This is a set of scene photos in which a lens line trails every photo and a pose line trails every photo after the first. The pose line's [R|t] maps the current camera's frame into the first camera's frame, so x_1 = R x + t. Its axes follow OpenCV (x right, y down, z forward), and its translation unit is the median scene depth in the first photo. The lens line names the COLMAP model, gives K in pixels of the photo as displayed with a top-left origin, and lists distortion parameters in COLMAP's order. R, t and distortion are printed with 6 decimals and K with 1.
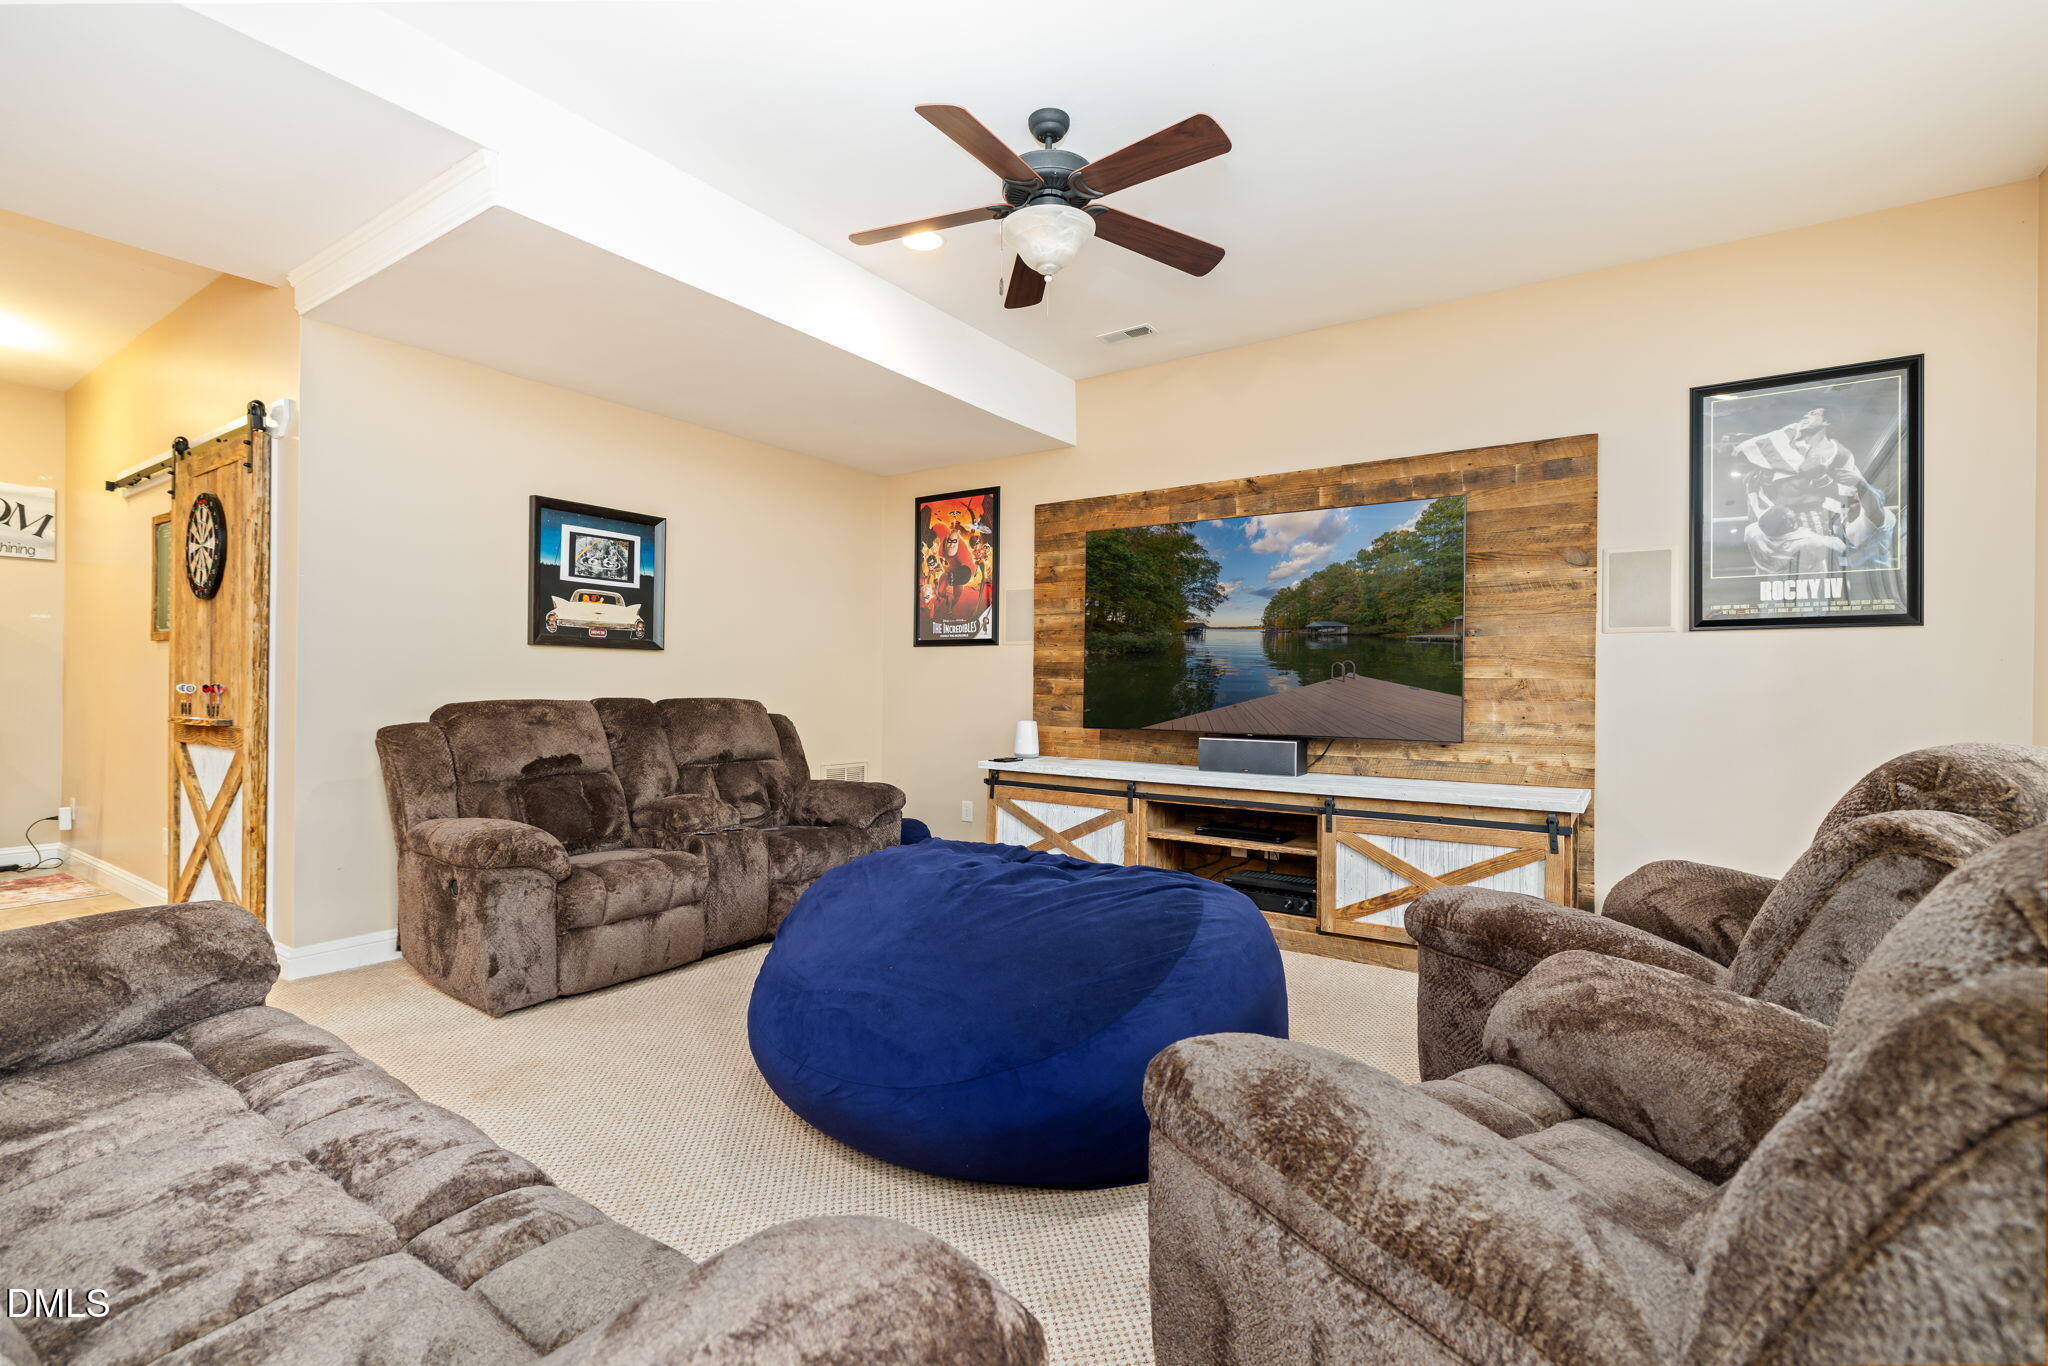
lens RADIAL K [[913.9, 0, 1013.0], [0, 913.9, 670.9], [0, 0, 1]] dist [0.000969, 0.000303]
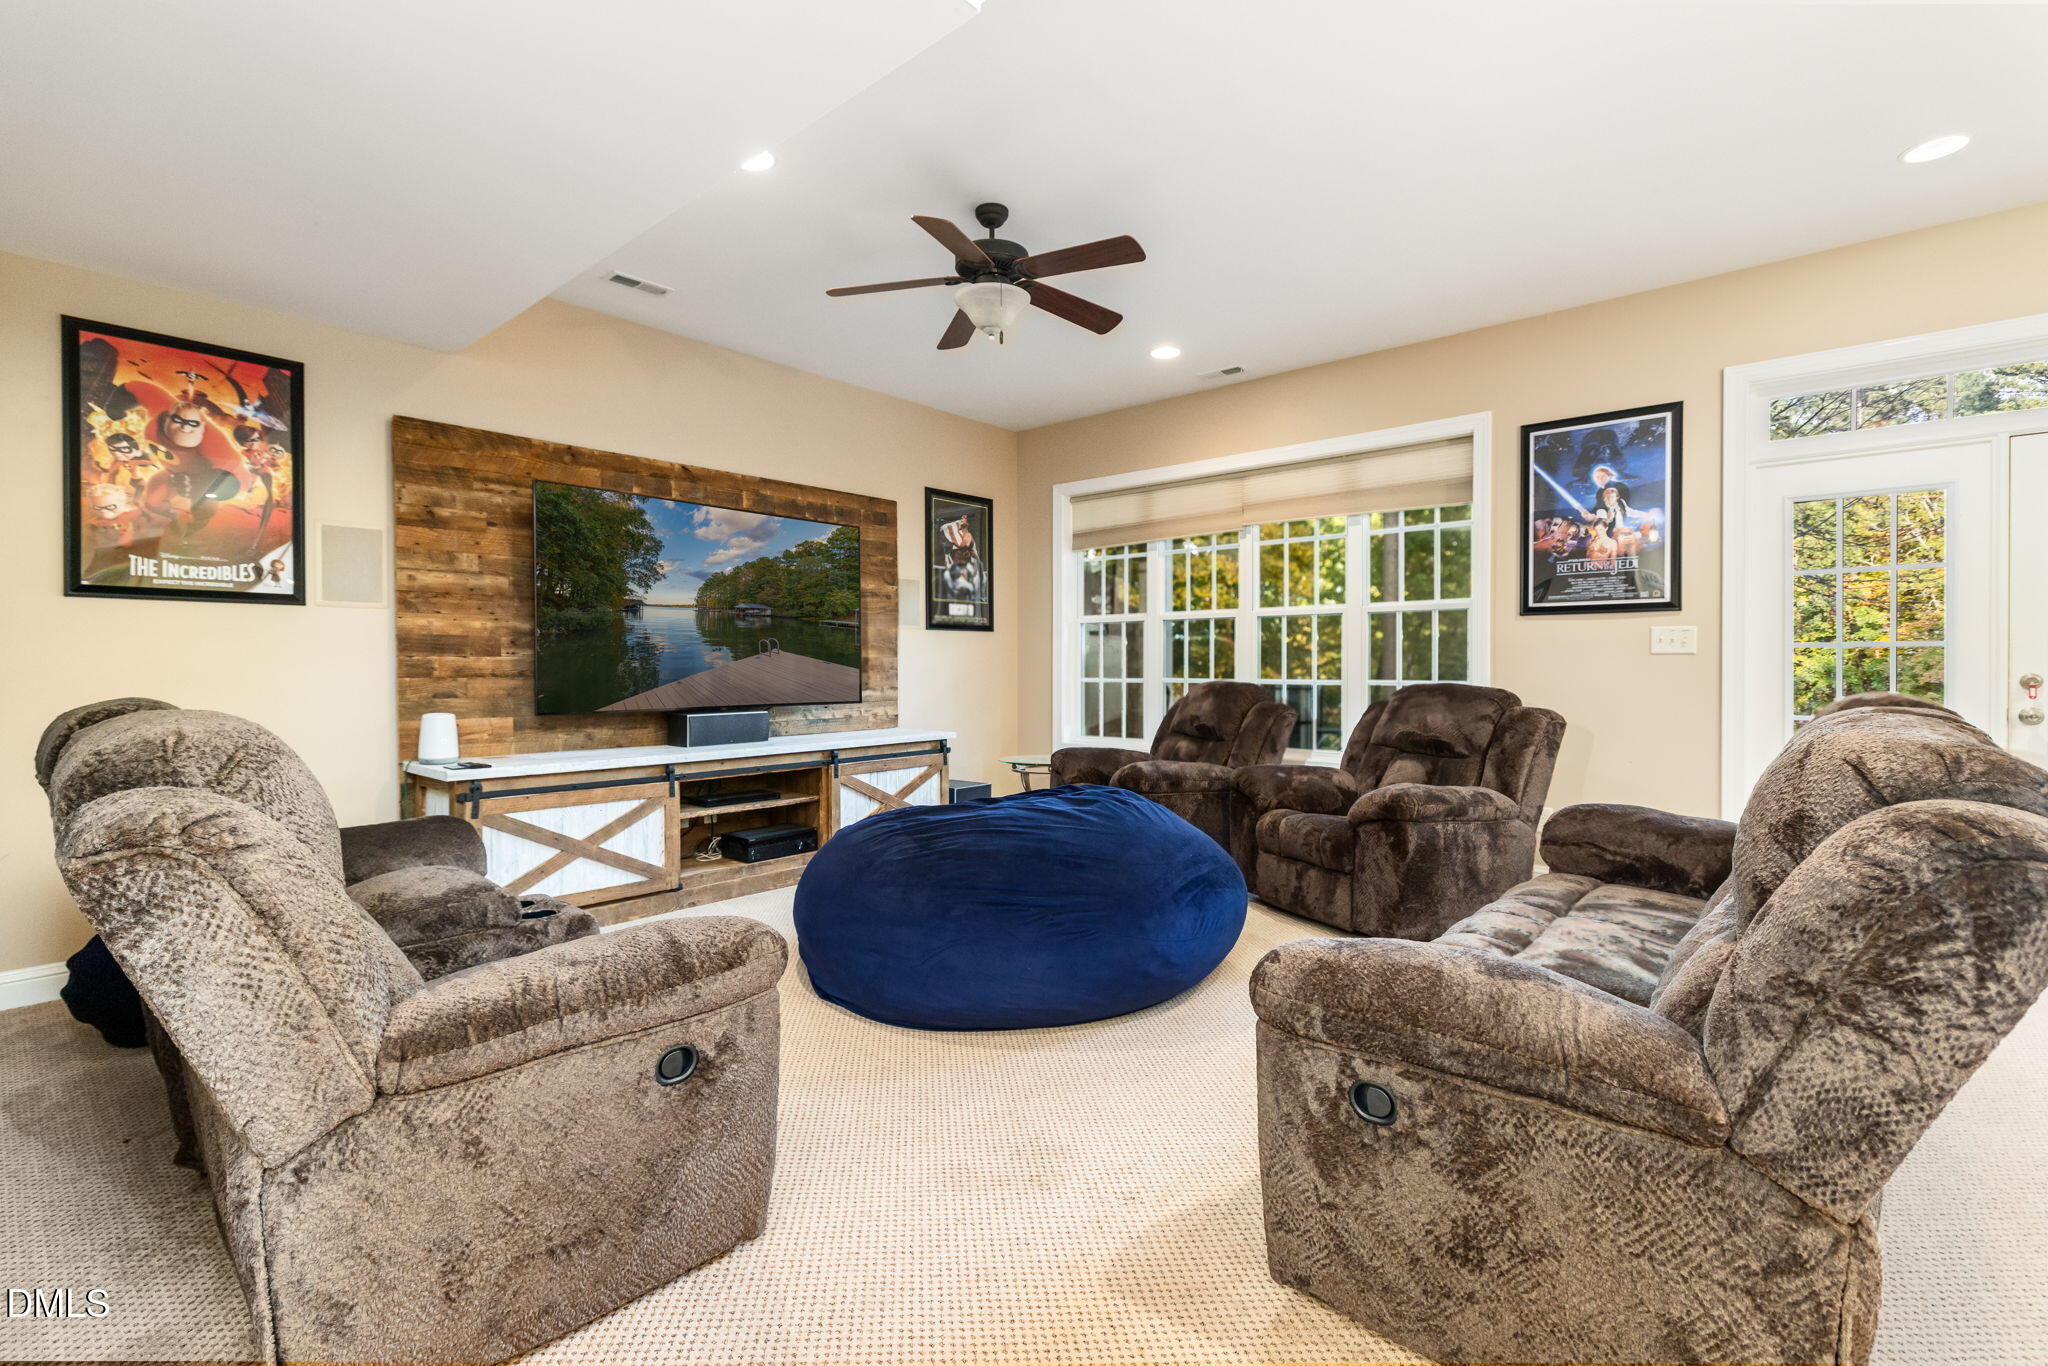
lens RADIAL K [[959.4, 0, 965.9], [0, 959.4, 653.4], [0, 0, 1]] dist [-0.000474, 0.000091]
pose [[0.121433, 0.002122, 0.992597, -0.780179], [-0.013270, 0.999912, -0.000514, 0.000911], [-0.992511, -0.013109, 0.121451, 0.535978]]
